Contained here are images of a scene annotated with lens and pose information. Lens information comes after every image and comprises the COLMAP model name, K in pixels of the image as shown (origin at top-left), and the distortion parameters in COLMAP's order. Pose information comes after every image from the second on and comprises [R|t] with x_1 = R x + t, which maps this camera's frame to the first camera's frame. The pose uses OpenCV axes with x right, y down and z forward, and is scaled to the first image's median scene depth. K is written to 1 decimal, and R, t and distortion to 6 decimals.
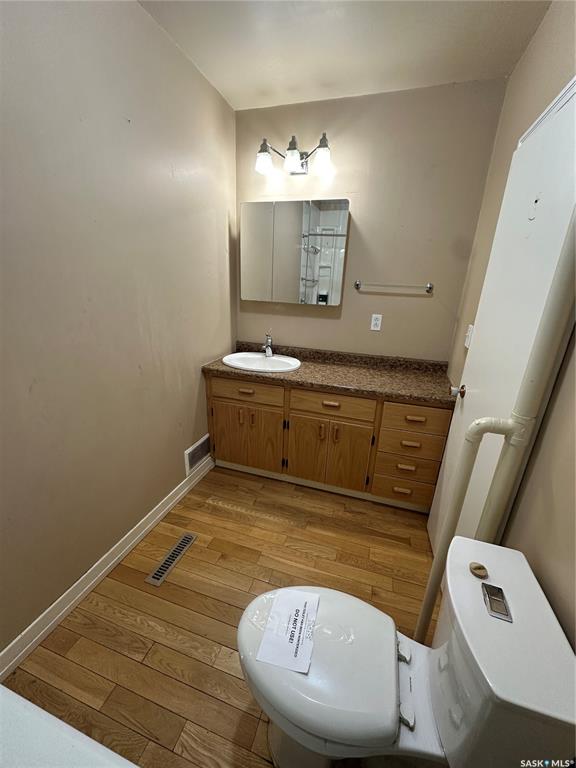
lens RADIAL K [[305.9, 0, 288.3], [0, 305.9, 384.7], [0, 0, 1]] dist [-0.002120, -0.000465]
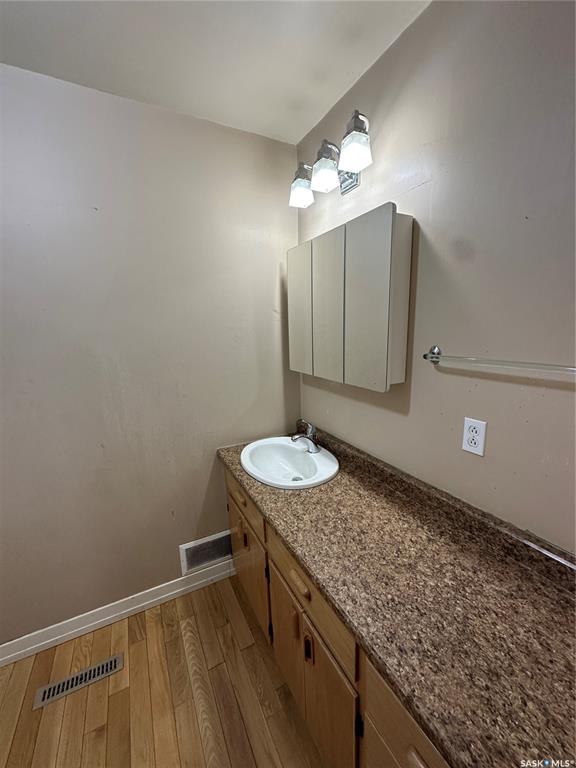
lens RADIAL K [[305.9, 0, 289.4], [0, 305.9, 385.6], [0, 0, 1]] dist [-0.002120, -0.000465]
pose [[0.714196, 0.082500, -0.695067, 0.412974], [-0.185653, 0.979790, -0.074466, -0.199797], [0.674876, 0.182225, 0.715078, 0.503292]]
